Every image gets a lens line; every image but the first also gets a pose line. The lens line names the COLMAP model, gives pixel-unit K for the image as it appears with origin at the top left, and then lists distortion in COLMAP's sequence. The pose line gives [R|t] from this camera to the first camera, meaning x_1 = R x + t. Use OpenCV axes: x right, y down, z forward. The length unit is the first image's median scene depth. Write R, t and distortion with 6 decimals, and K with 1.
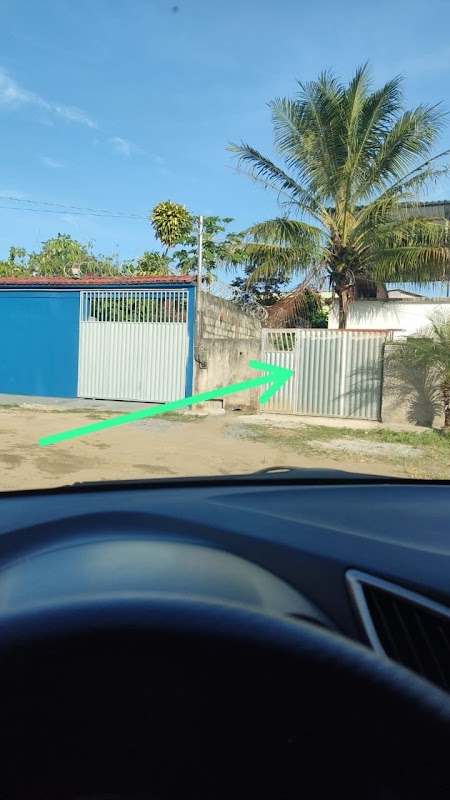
lens RADIAL K [[643.5, 0, 224.7], [0, 643.5, 399.4], [0, 0, 1]] dist [0.002188, 0.000080]
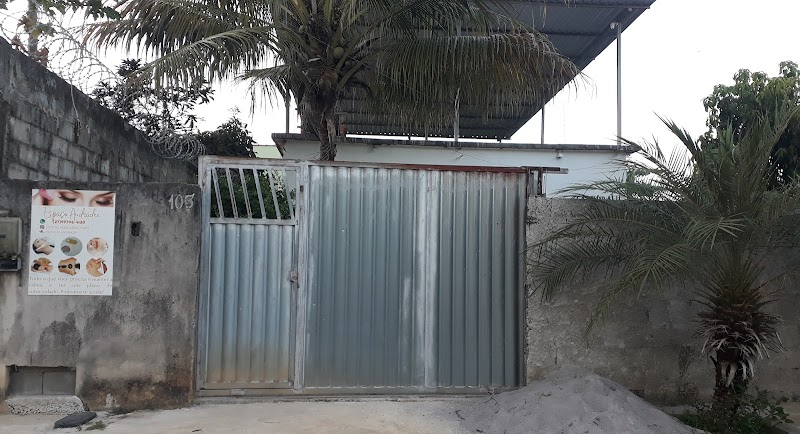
lens RADIAL K [[601.9, 0, 400.3], [0, 601.9, 223.5], [0, 0, 1]] dist [0.010537, 0.004701]
pose [[0.884286, -0.002206, 0.466941, 0.000064], [0.034650, 0.997542, -0.060907, -0.049090], [-0.465659, 0.070039, 0.882188, 0.653366]]
